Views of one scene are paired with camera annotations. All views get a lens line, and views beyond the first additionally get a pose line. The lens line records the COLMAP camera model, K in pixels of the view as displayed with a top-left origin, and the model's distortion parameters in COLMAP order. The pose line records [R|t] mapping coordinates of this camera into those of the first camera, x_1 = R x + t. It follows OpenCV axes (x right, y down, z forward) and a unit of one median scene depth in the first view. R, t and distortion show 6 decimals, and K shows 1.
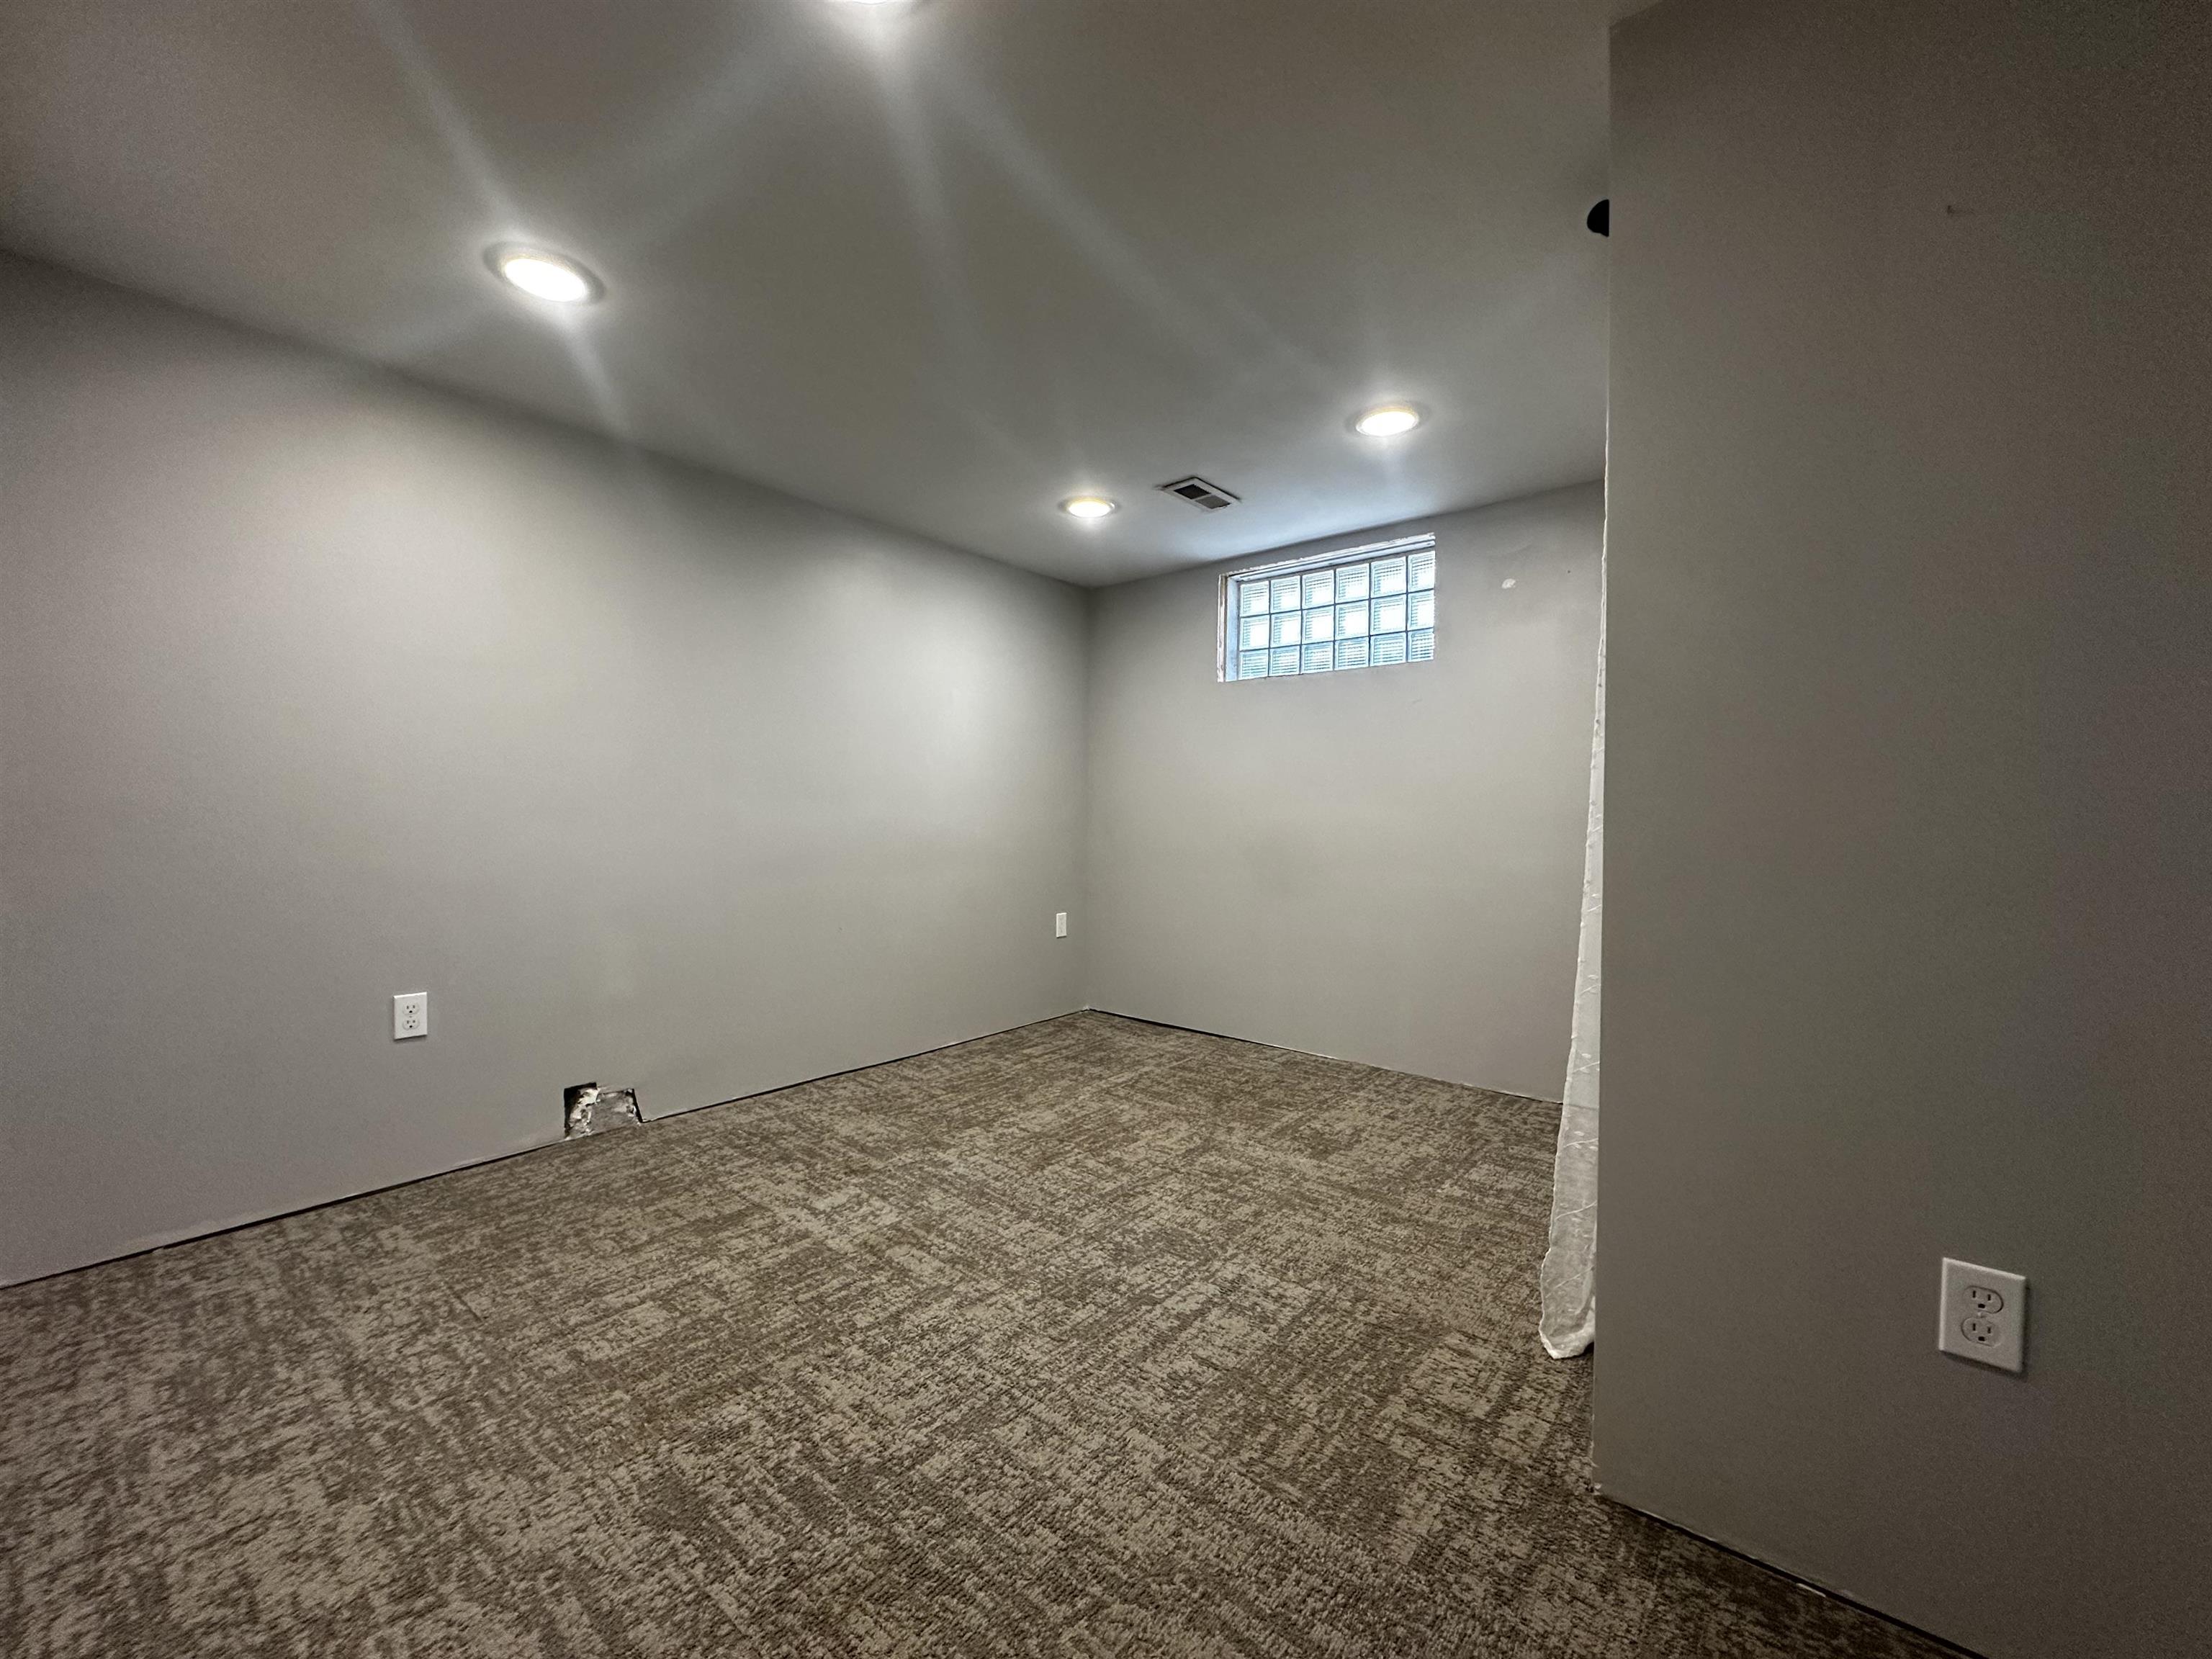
lens RADIAL K [[888.9, 0, 1106.1], [0, 888.9, 830.4], [0, 0, 1]] dist [-0.003516, 0.000177]
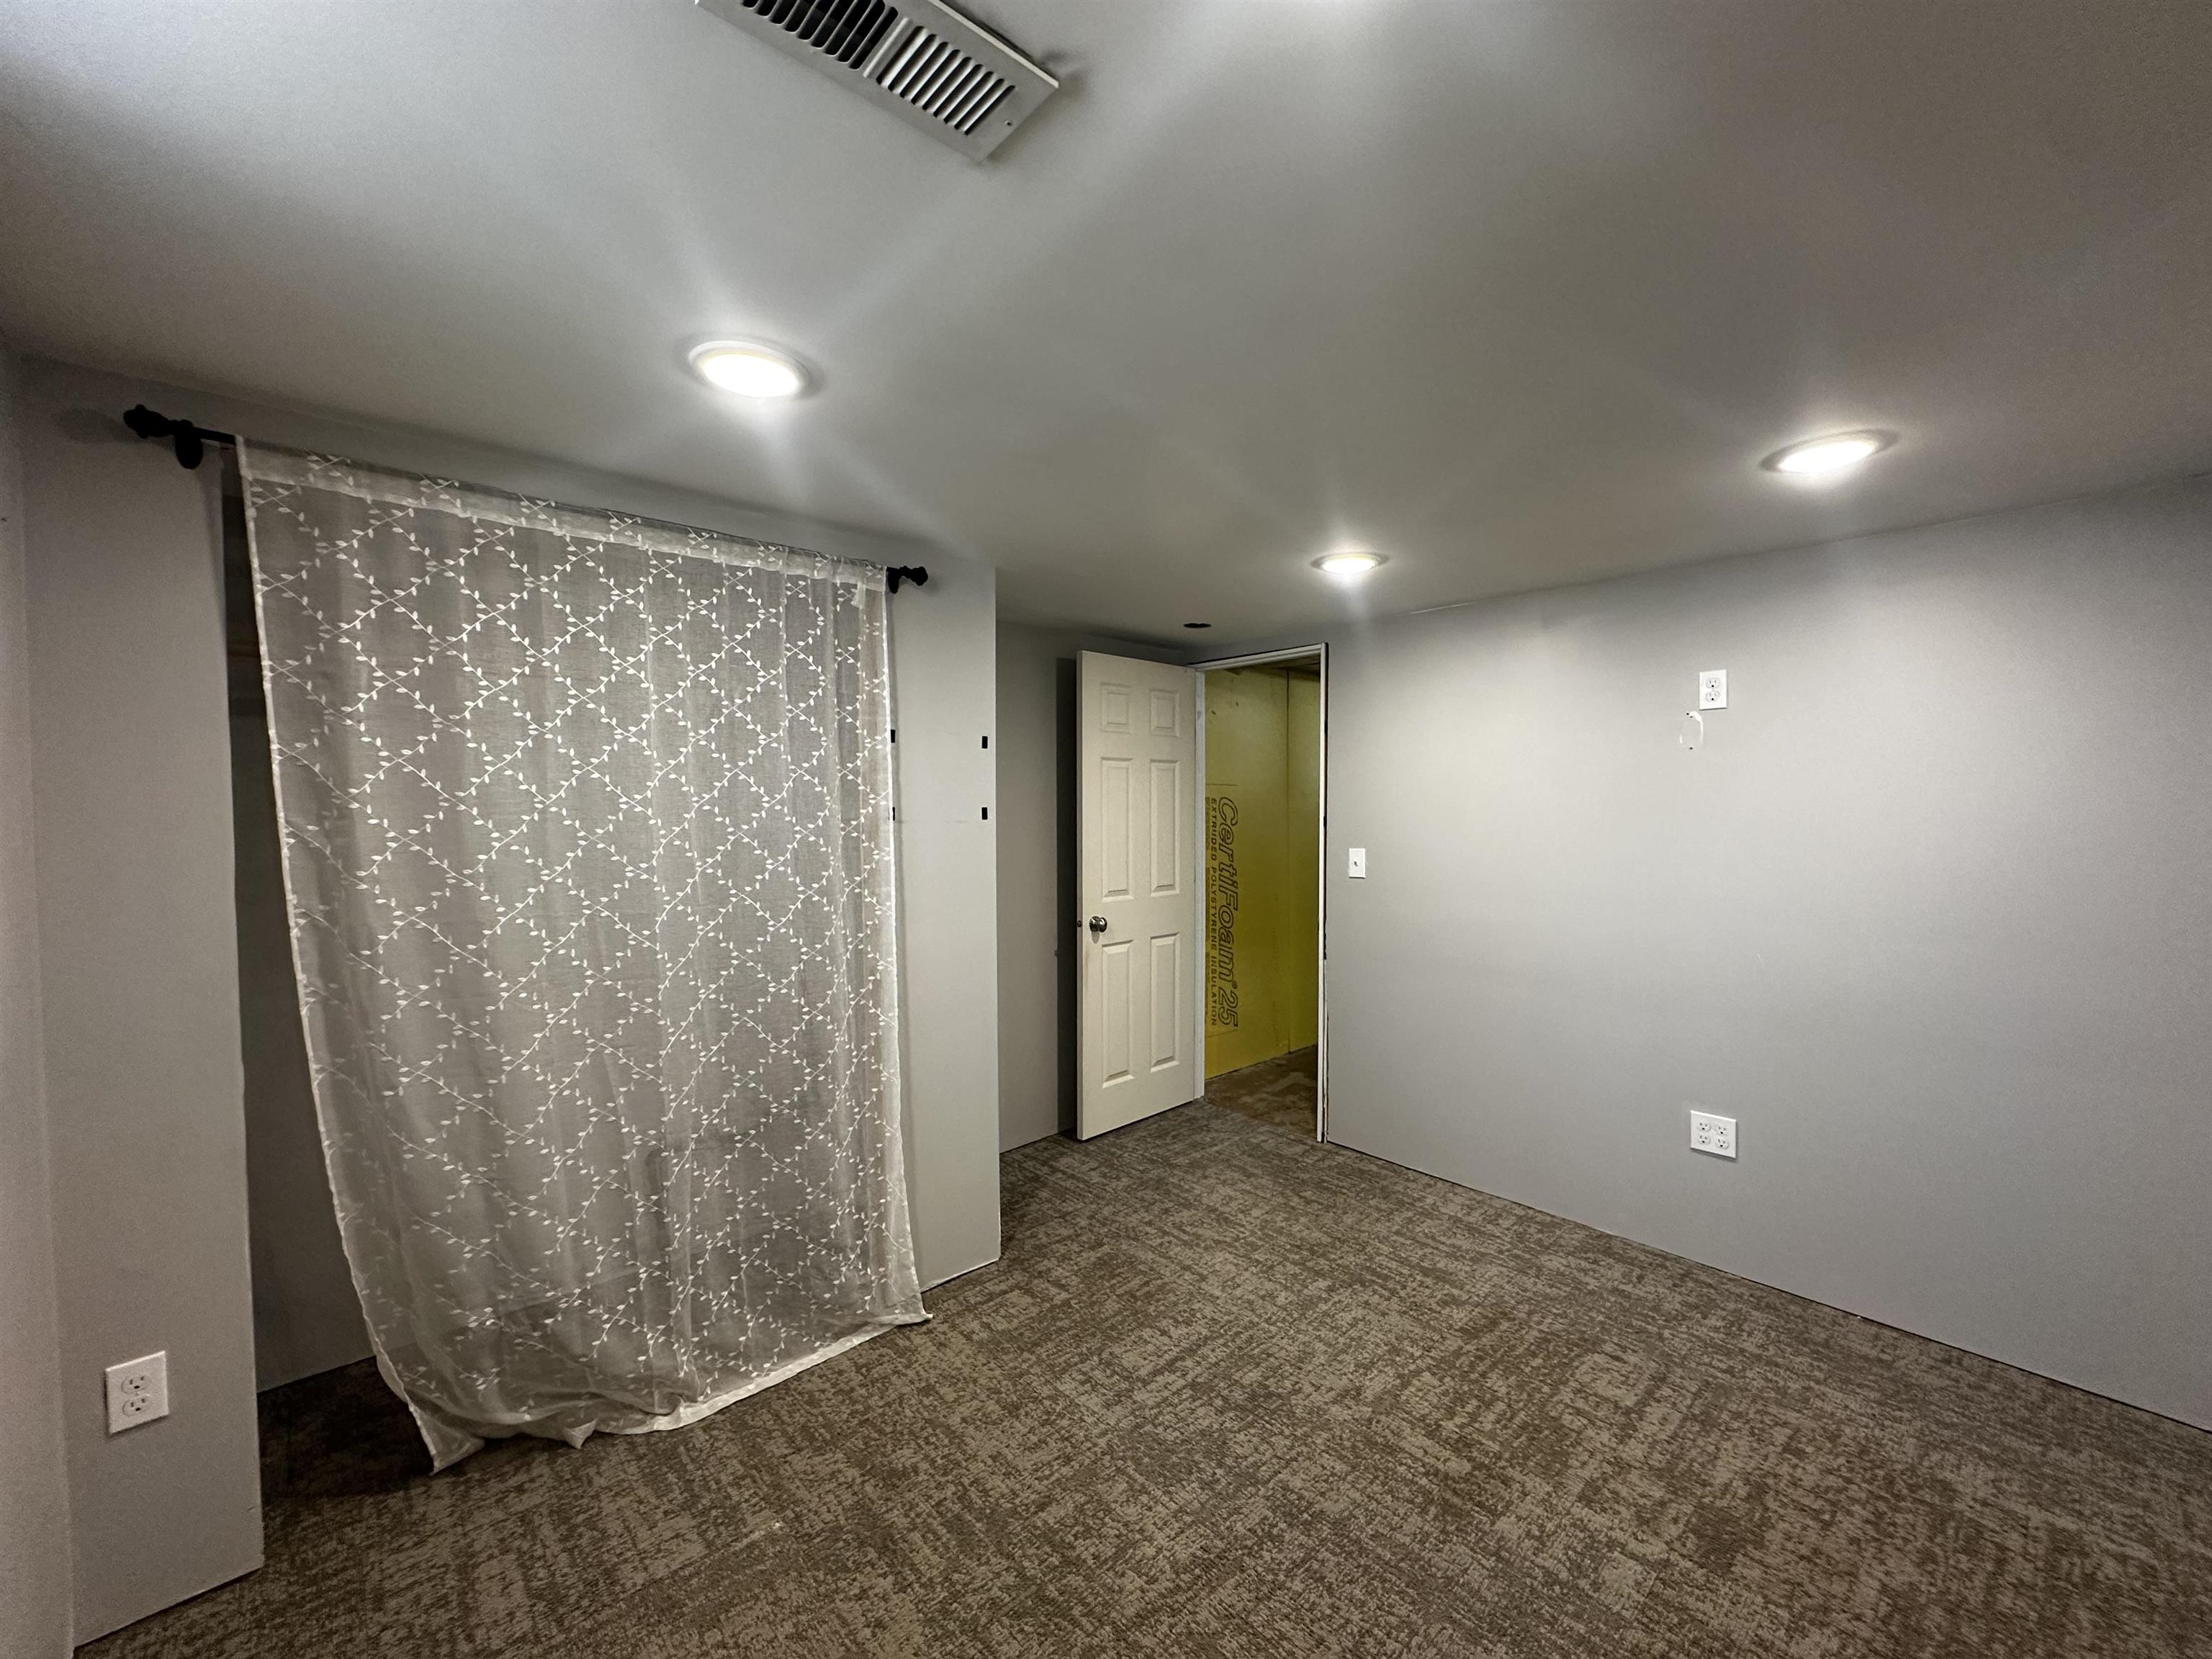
lens RADIAL K [[888.9, 0, 1105.8], [0, 888.9, 830.4], [0, 0, 1]] dist [-0.003516, 0.000177]
pose [[-0.990395, -0.007410, 0.138065, 0.010198], [-0.001148, 0.998969, 0.045381, -0.259593], [-0.138259, 0.044787, -0.989383, 2.114925]]
